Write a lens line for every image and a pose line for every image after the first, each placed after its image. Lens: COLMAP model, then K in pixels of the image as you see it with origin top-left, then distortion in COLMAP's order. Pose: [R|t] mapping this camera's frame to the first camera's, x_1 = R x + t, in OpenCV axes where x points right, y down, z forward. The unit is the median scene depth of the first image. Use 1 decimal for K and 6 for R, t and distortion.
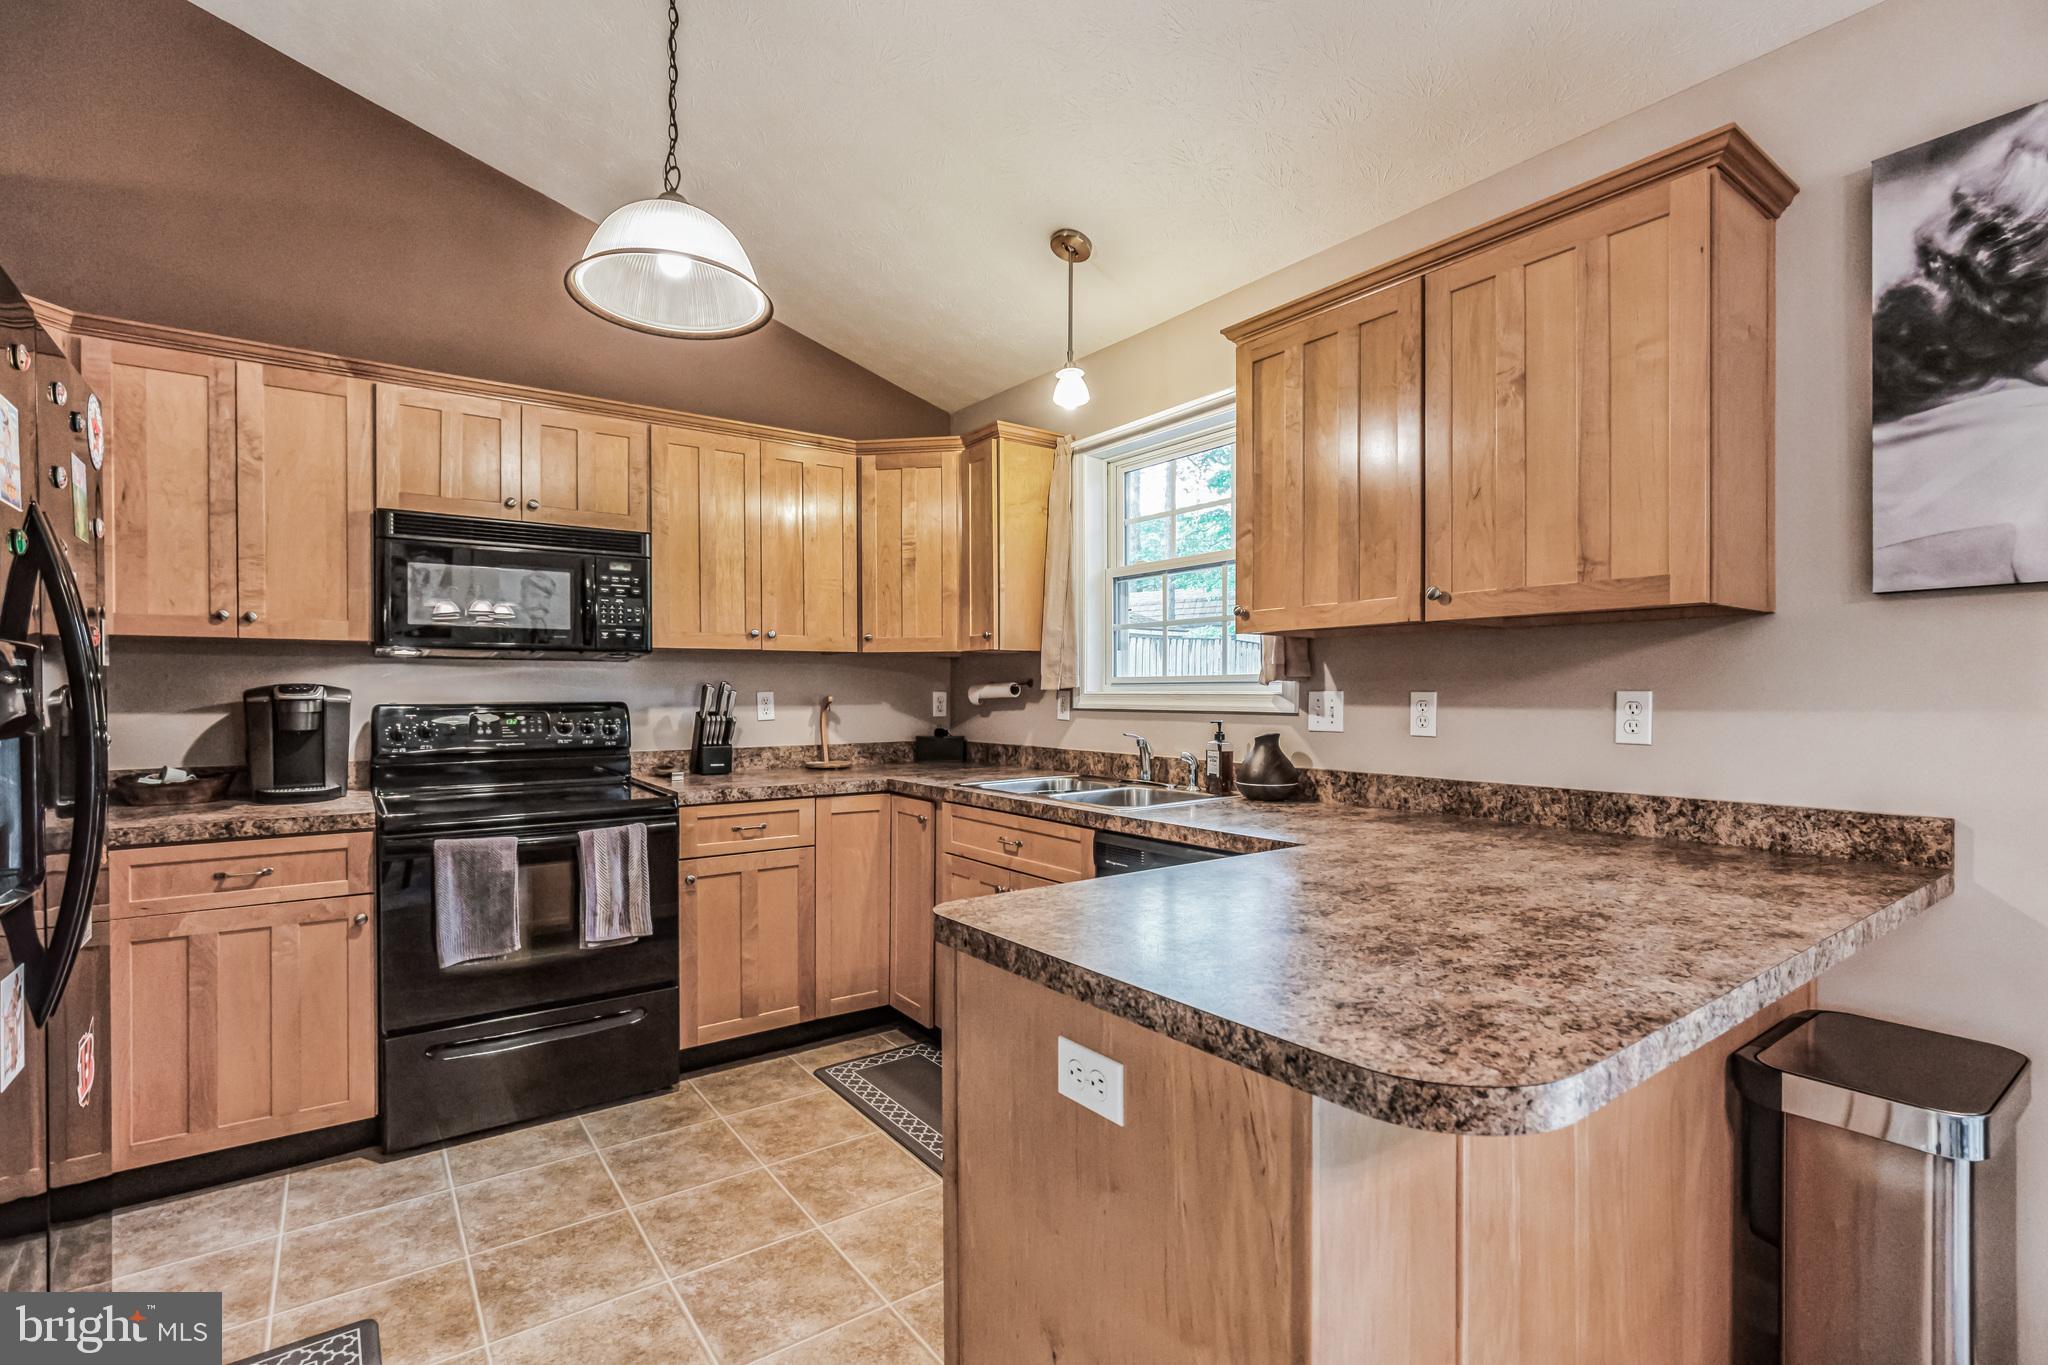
lens RADIAL K [[942.7, 0, 1028.2], [0, 942.7, 696.6], [0, 0, 1]] dist [-0.012210, 0.005680]
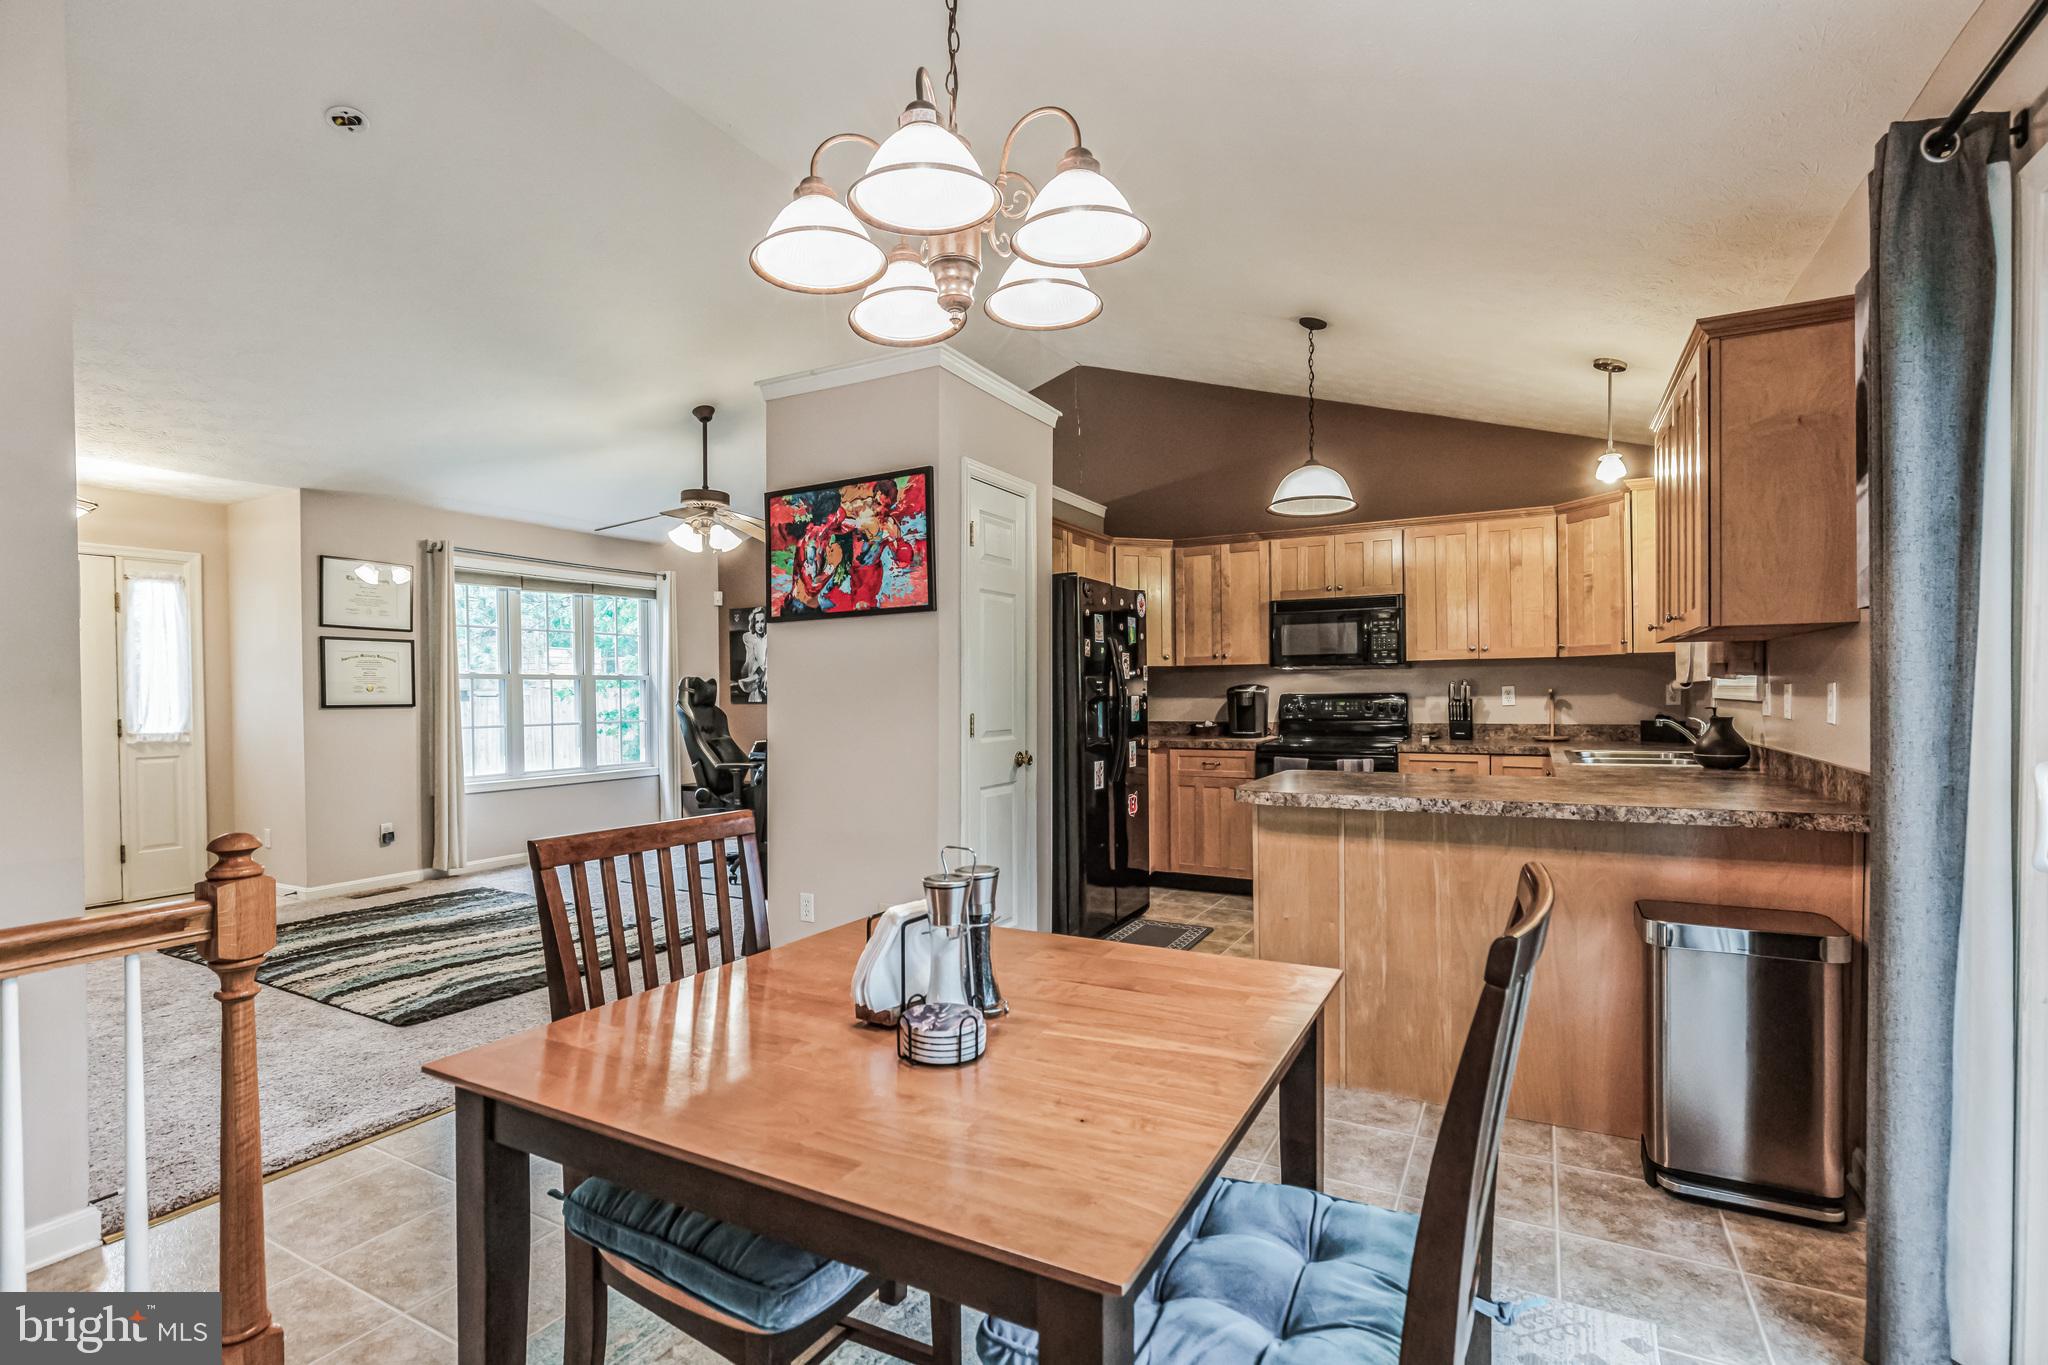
lens RADIAL K [[942.7, 0, 1028.2], [0, 942.7, 696.6], [0, 0, 1]] dist [-0.012210, 0.005680]
pose [[0.428428, 0.002210, -0.903573, 1.030334], [0.003442, 0.999986, 0.004078, 0.003737], [0.903570, -0.004857, 0.428414, -0.417628]]
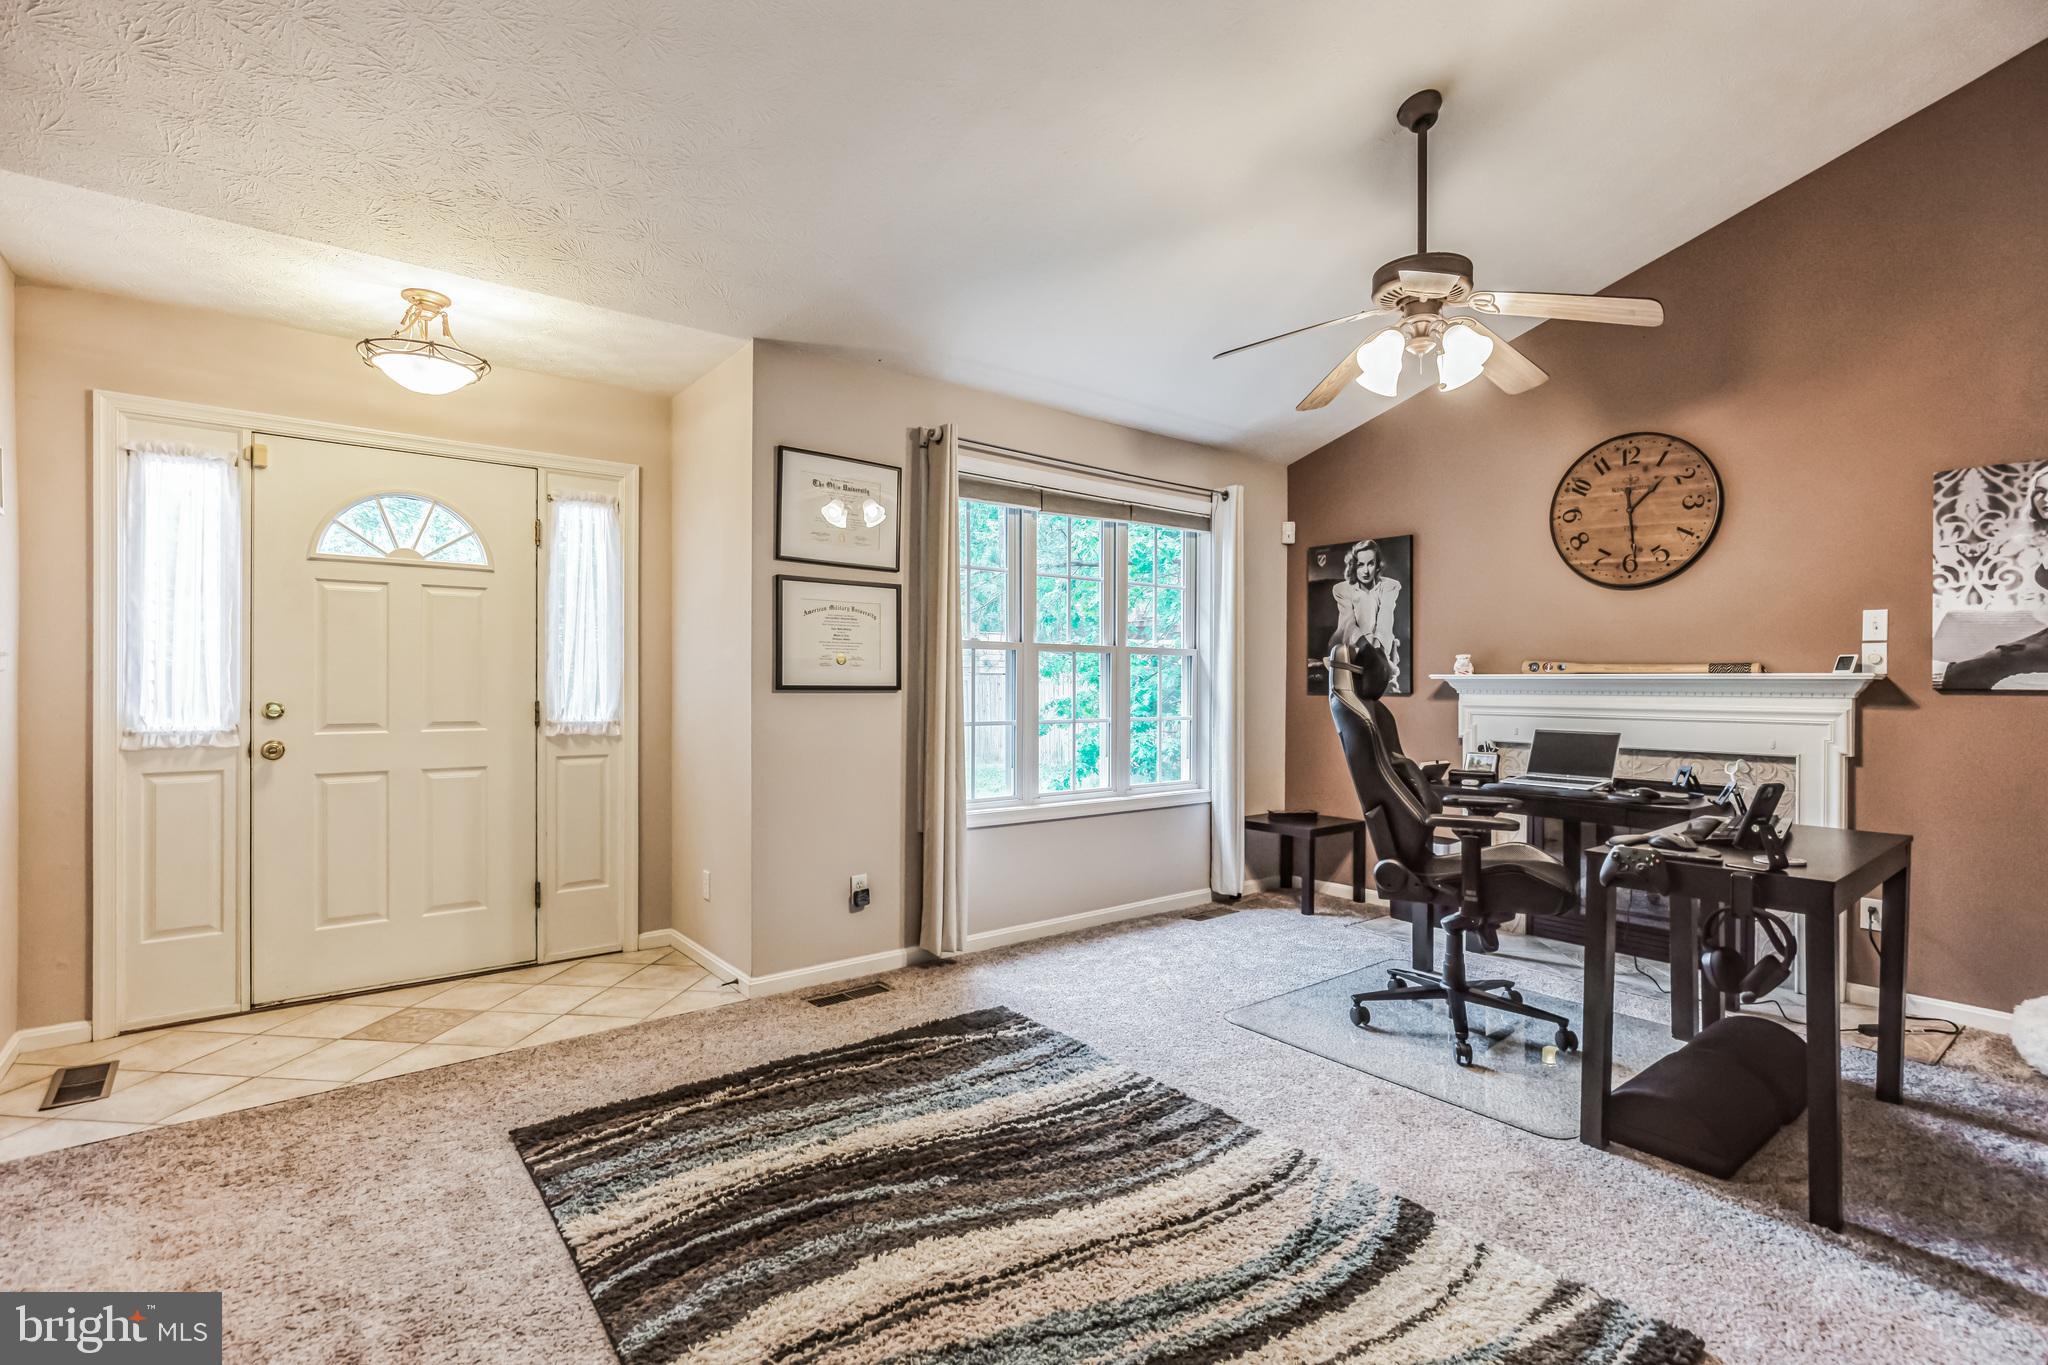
lens RADIAL K [[952.6, 0, 1032.9], [0, 952.6, 684.3], [0, 0, 1]] dist [-0.002269, -0.000005]
pose [[0.045899, 0.004096, -0.998938, -0.242869], [-0.012635, 0.999914, 0.003519, 0.015751], [0.998866, 0.012460, 0.045947, -0.658864]]
